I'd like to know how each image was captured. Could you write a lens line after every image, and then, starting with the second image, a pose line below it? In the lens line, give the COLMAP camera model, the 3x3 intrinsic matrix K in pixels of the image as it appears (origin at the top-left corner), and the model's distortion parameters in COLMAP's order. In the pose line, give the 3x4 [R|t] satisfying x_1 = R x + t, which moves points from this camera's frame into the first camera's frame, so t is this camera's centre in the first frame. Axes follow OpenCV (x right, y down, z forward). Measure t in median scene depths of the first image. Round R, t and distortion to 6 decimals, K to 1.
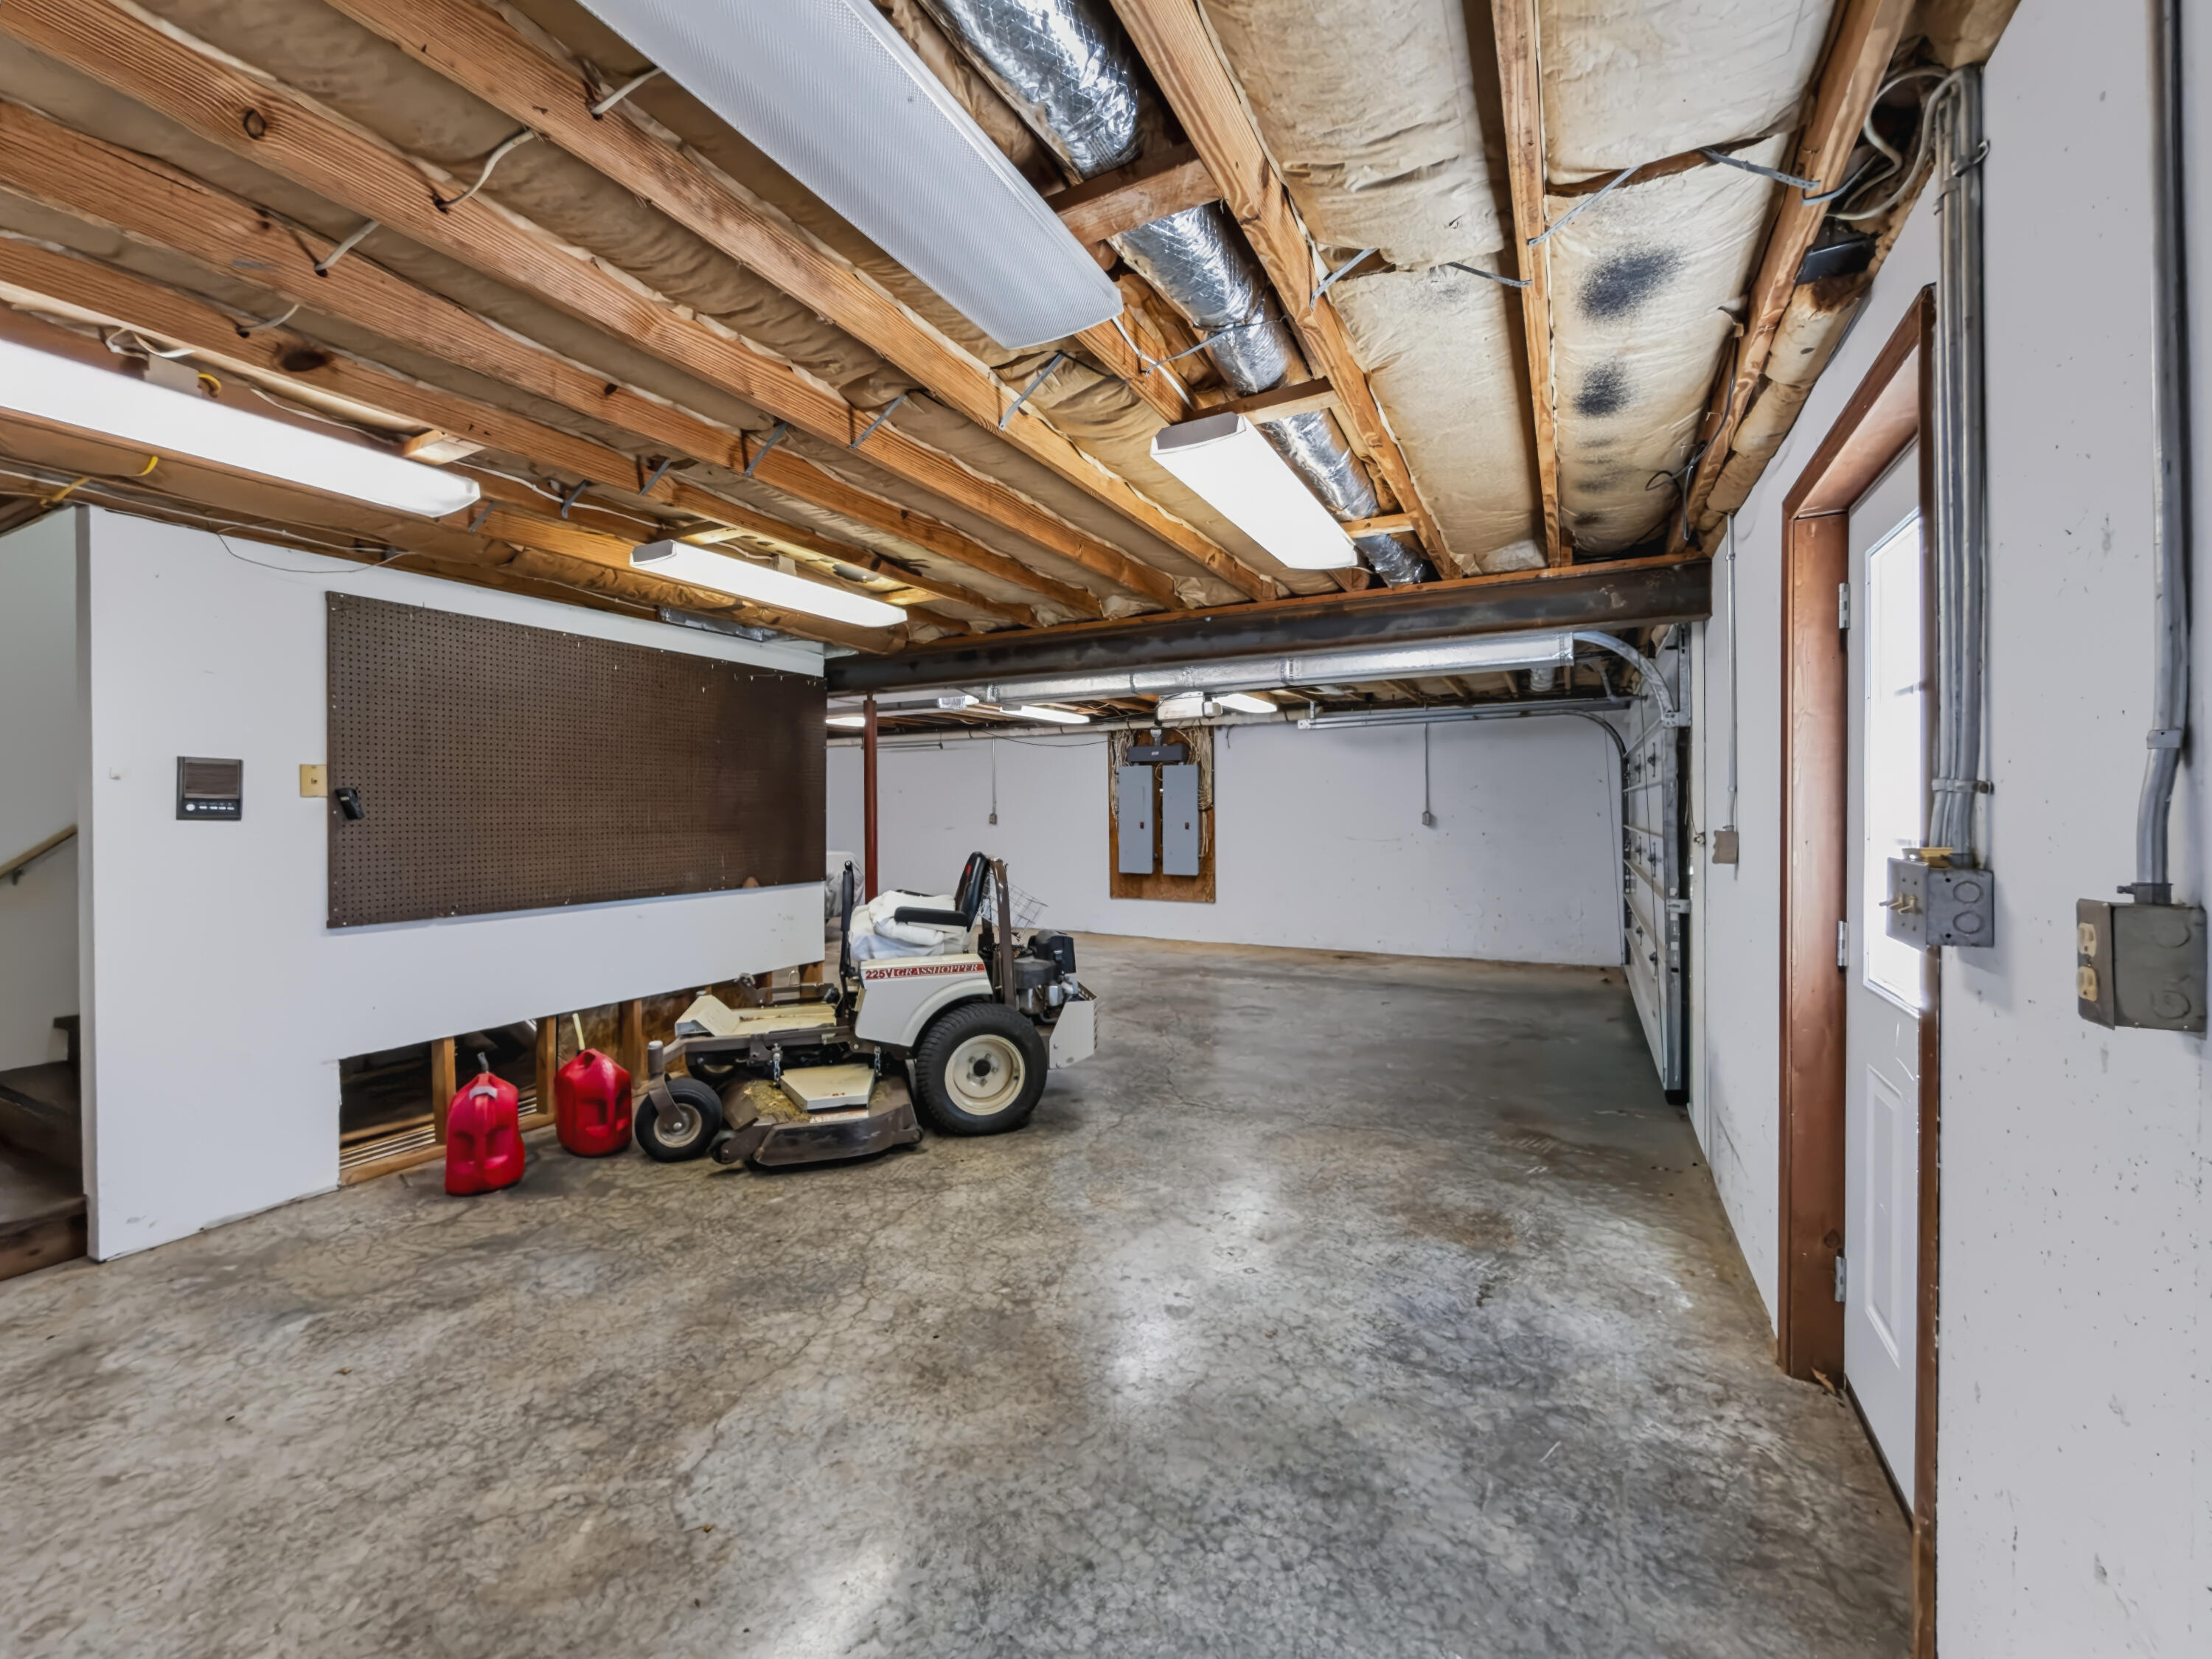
lens RADIAL K [[906.0, 0, 1104.4], [0, 906.0, 817.8], [0, 0, 1]] dist [-0.001088, -0.000951]
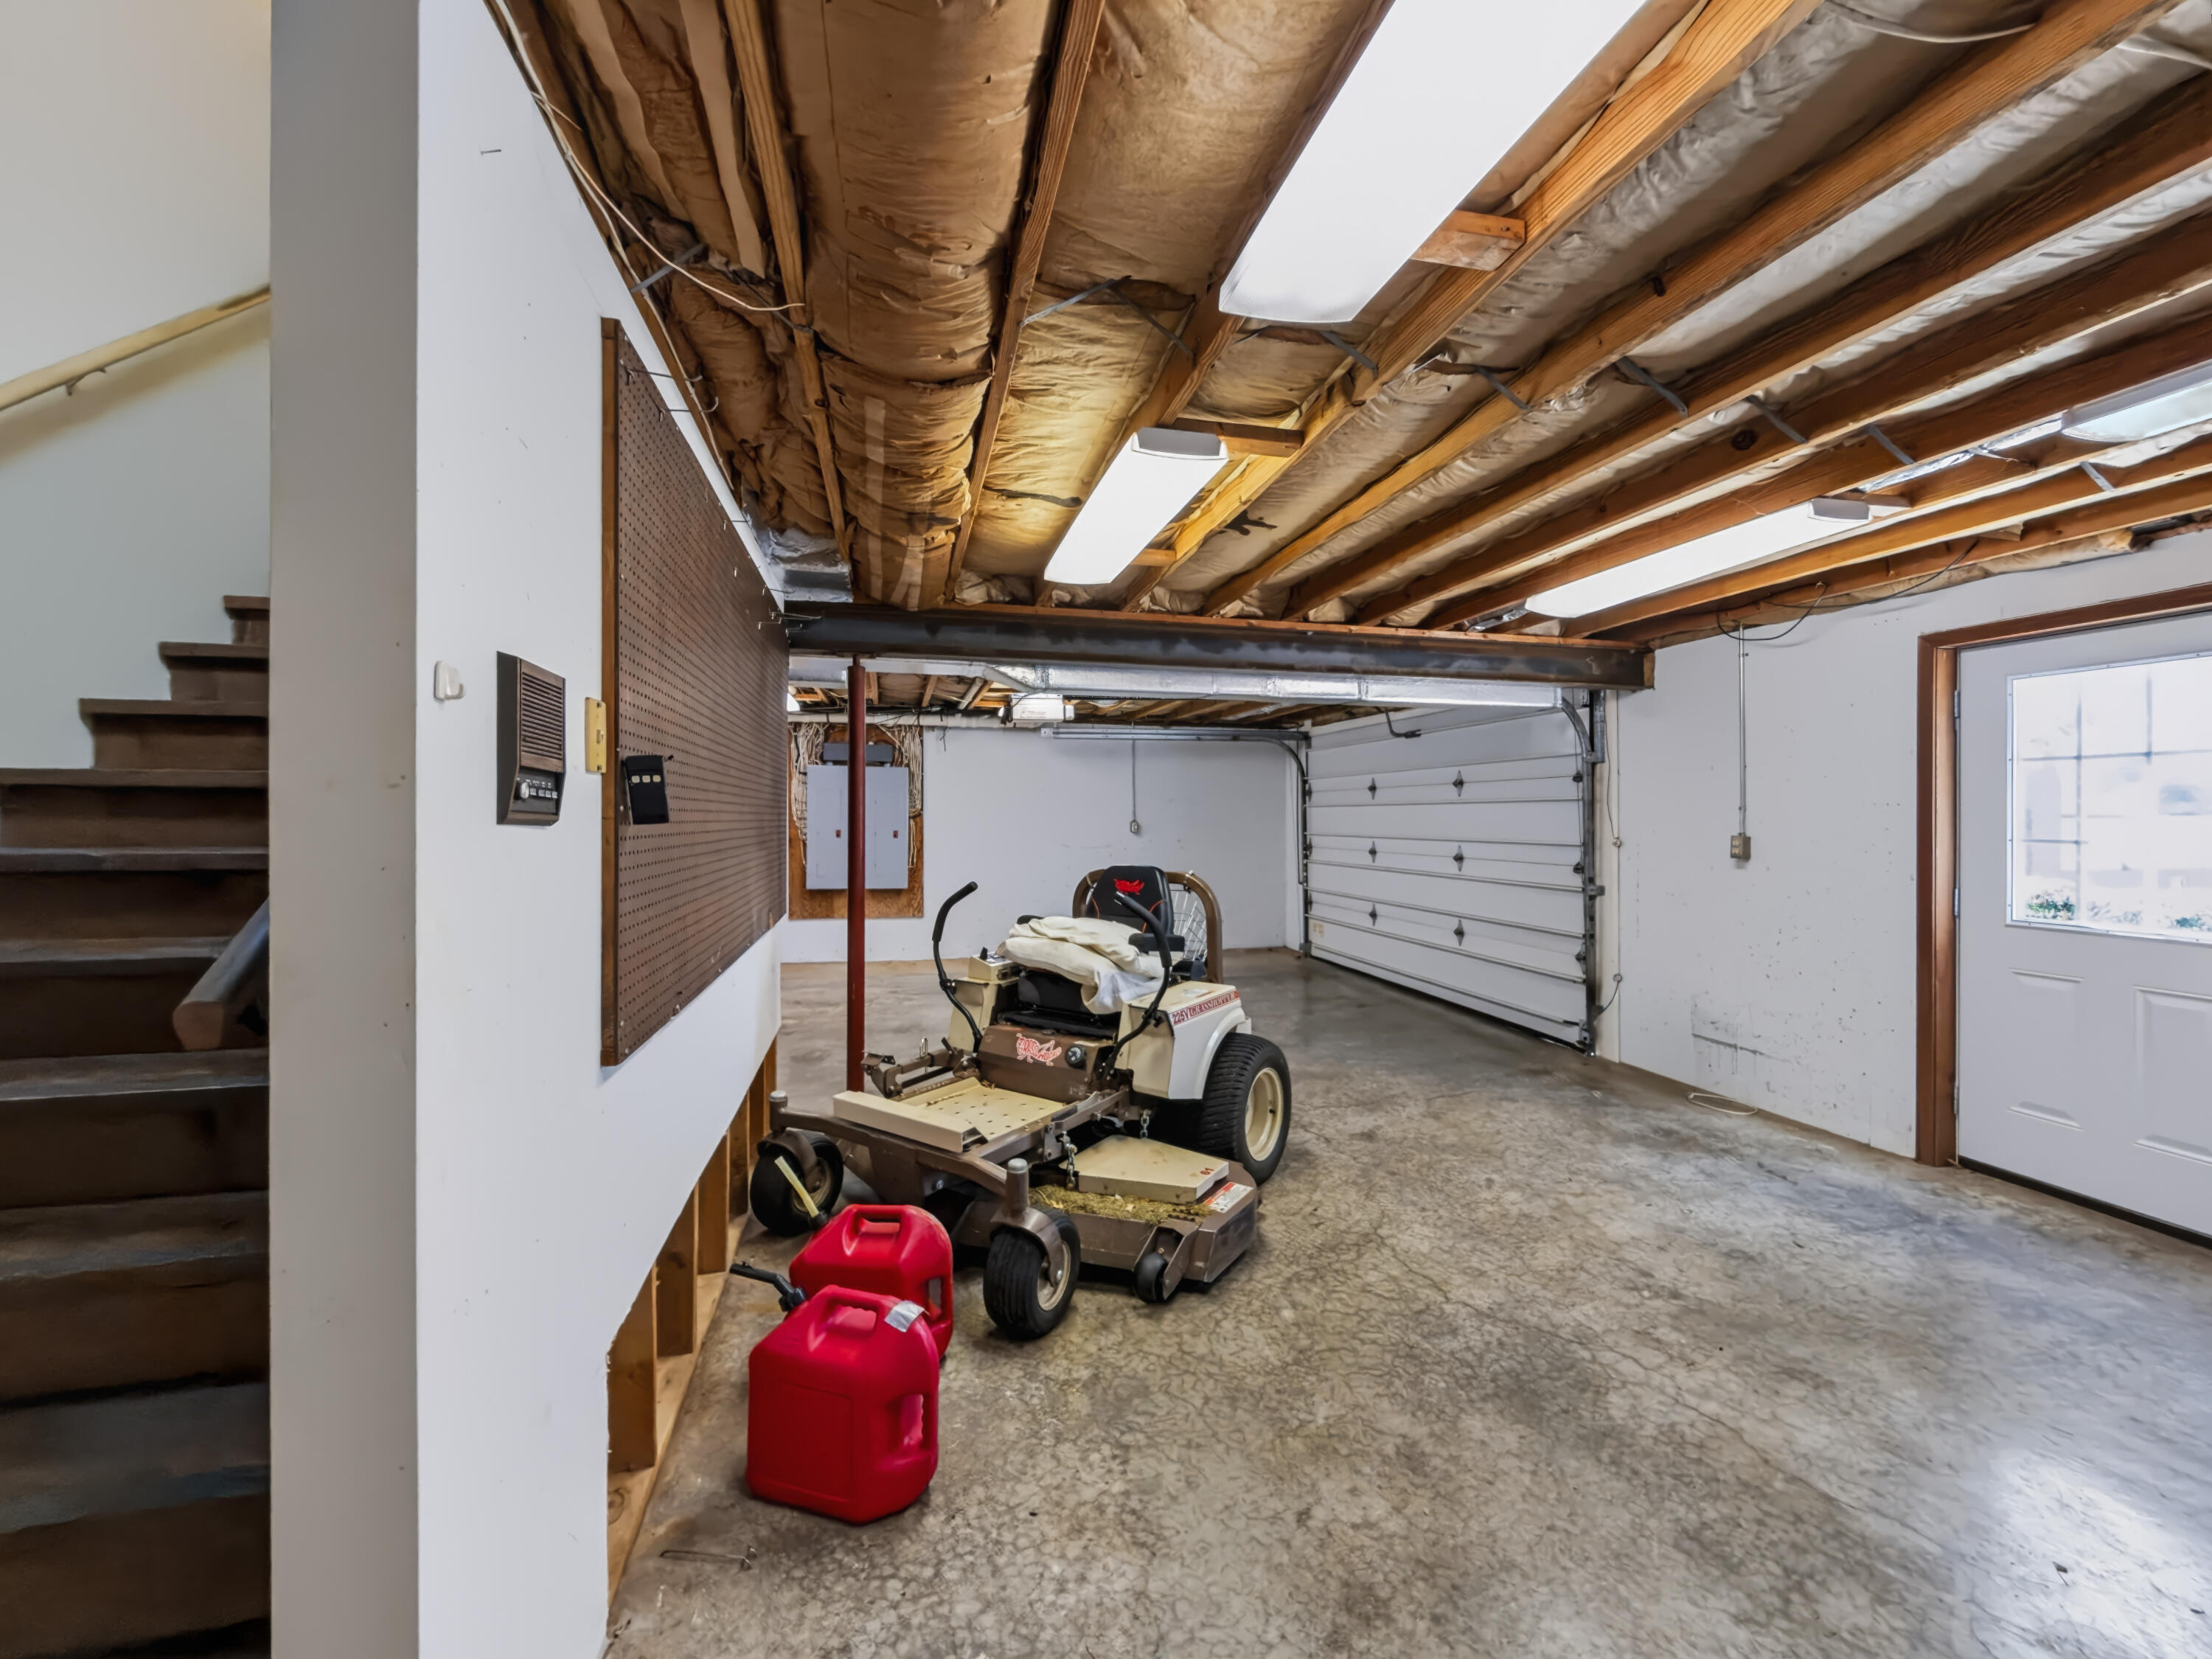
lens RADIAL K [[906.0, 0, 1104.4], [0, 906.0, 817.8], [0, 0, 1]] dist [-0.001088, -0.000951]
pose [[0.752171, 0.009405, 0.658900, -0.992862], [-0.003501, 0.999941, -0.010277, 0.003183], [-0.658958, 0.005423, 0.752160, 0.511476]]
